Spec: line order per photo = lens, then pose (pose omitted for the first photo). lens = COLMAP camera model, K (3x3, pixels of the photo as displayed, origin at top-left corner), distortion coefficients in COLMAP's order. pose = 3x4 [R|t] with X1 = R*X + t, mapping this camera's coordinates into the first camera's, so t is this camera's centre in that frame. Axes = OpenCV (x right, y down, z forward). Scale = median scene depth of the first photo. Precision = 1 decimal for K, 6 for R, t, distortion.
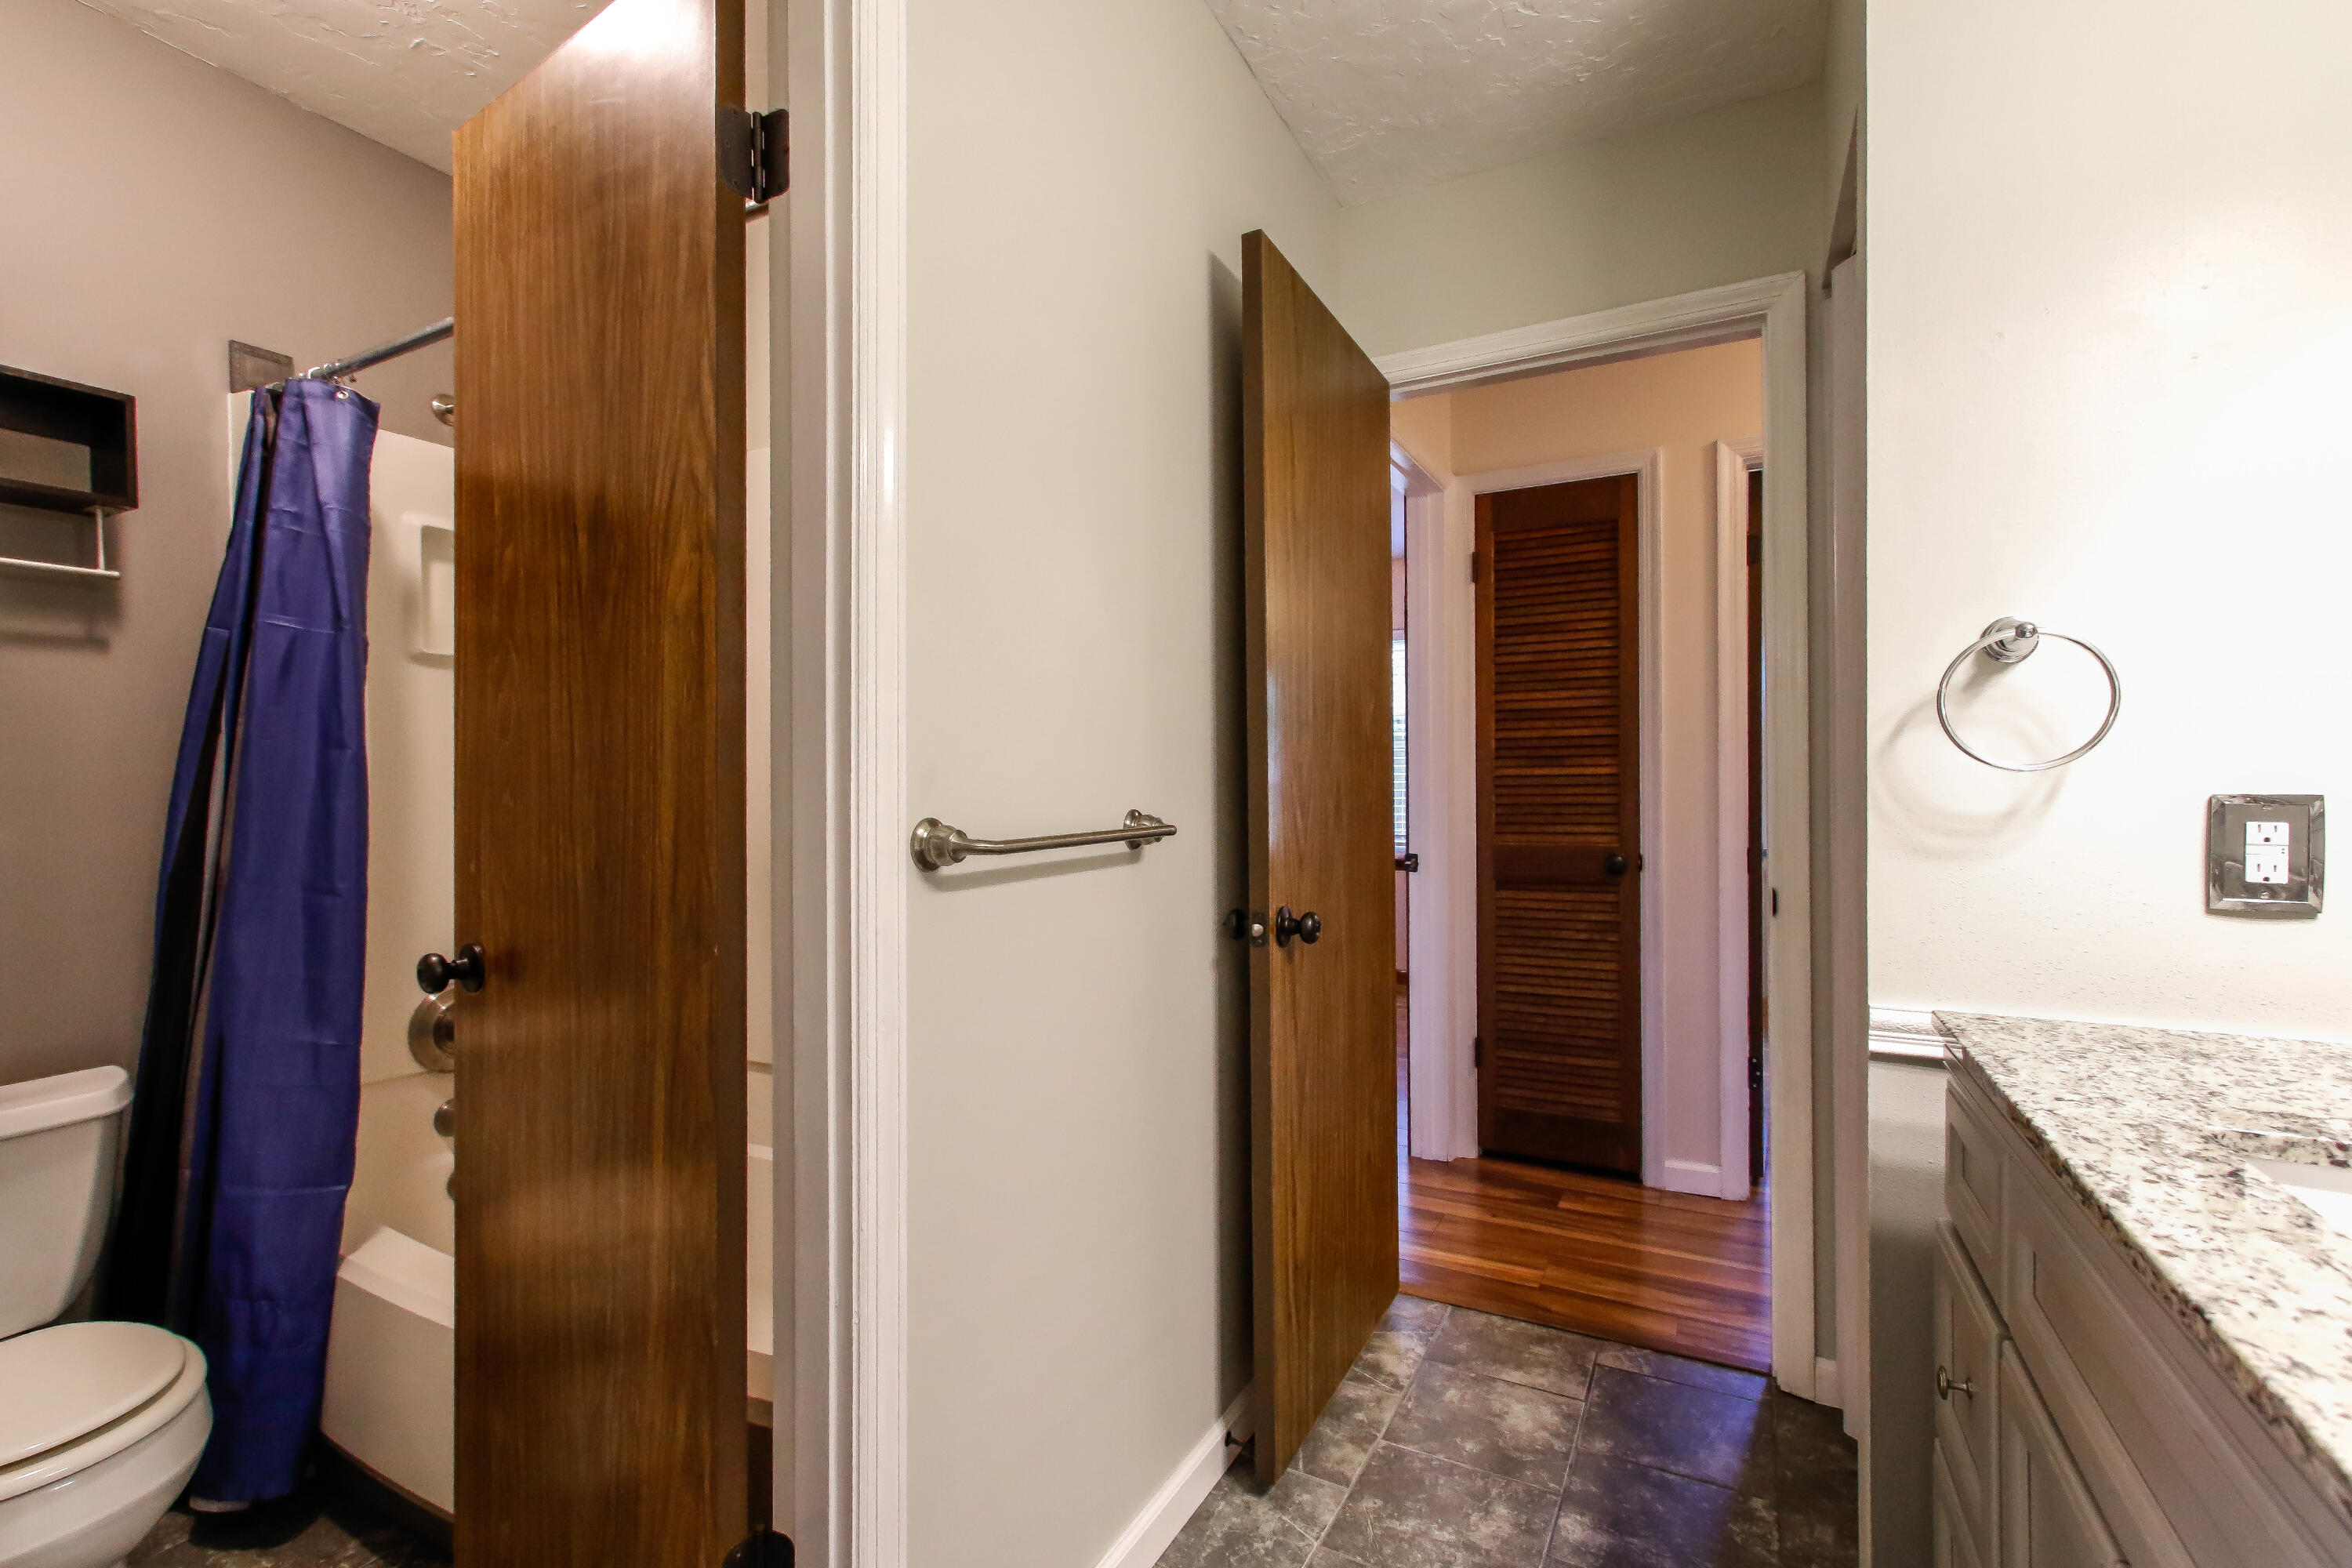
lens RADIAL K [[1106.0, 0, 1157.6], [0, 1106.0, 783.1], [0, 0, 1]] dist [-0.001655, 0.005809]
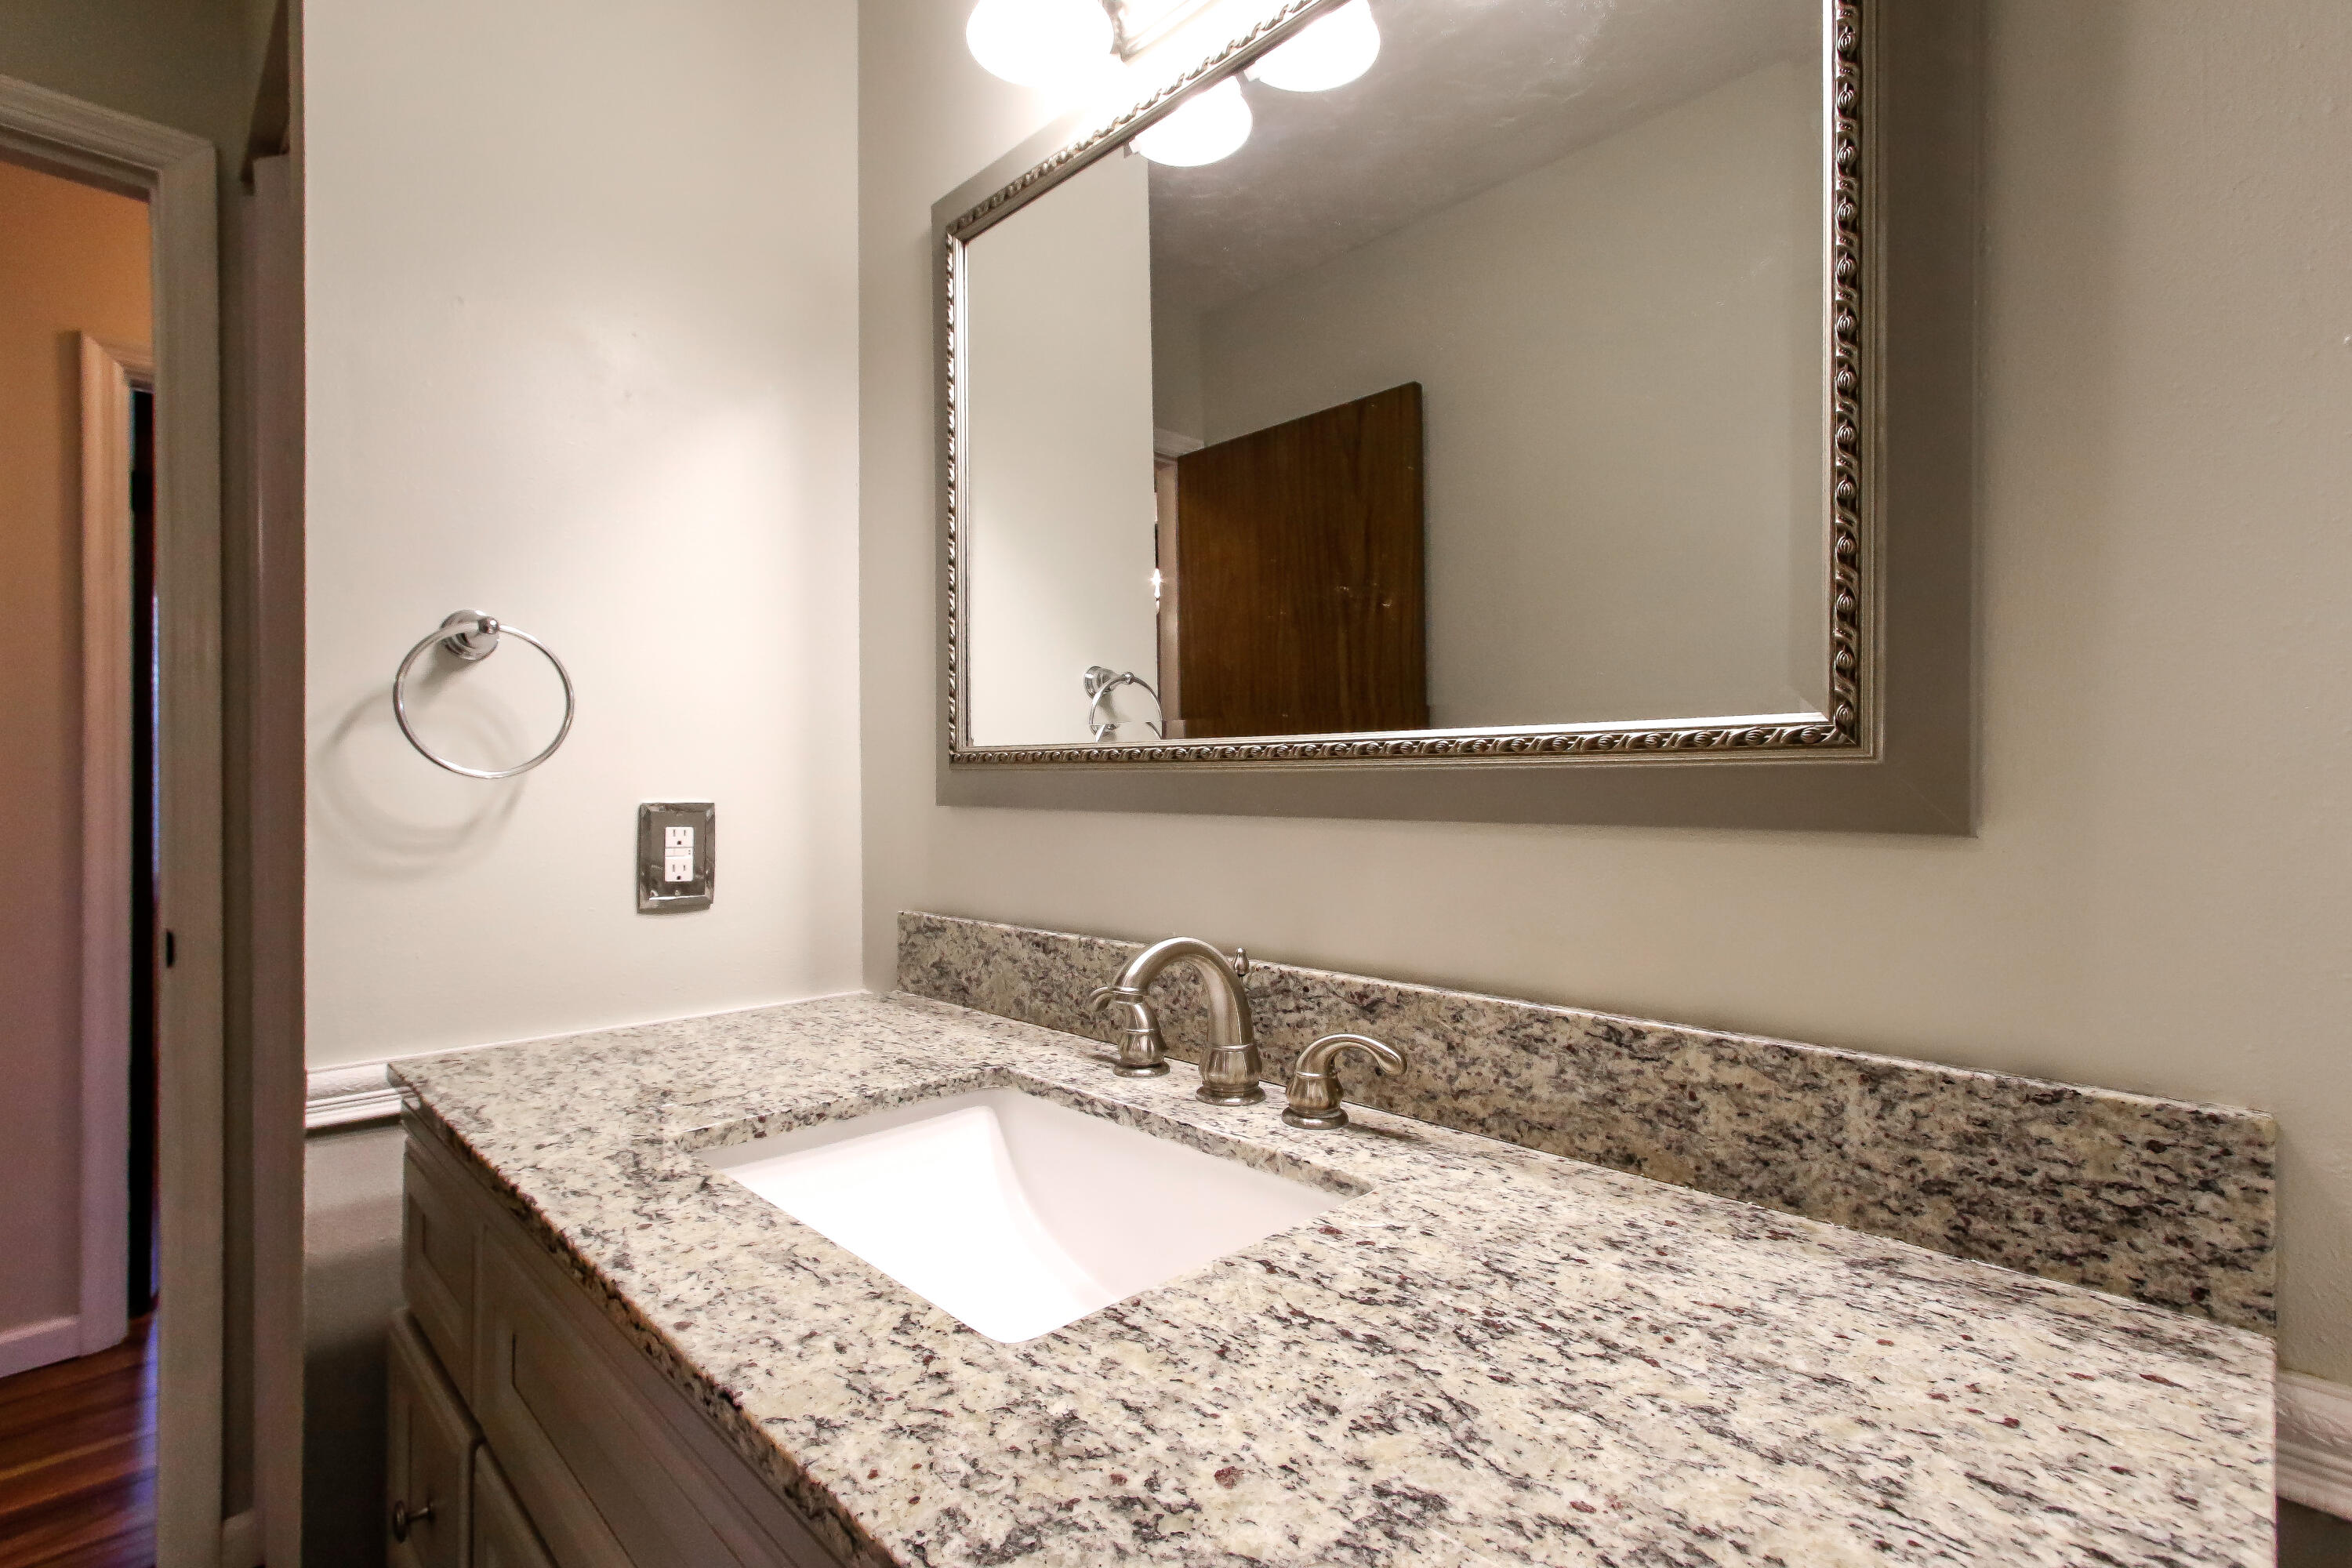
lens RADIAL K [[1106.0, 0, 1158.4], [0, 1106.0, 793.0], [0, 0, 1]] dist [-0.001655, 0.005809]
pose [[0.330241, 0.003920, 0.943888, 0.110110], [-0.001519, 0.999992, -0.003622, 0.004124], [-0.943895, -0.000237, 0.330245, 0.187613]]
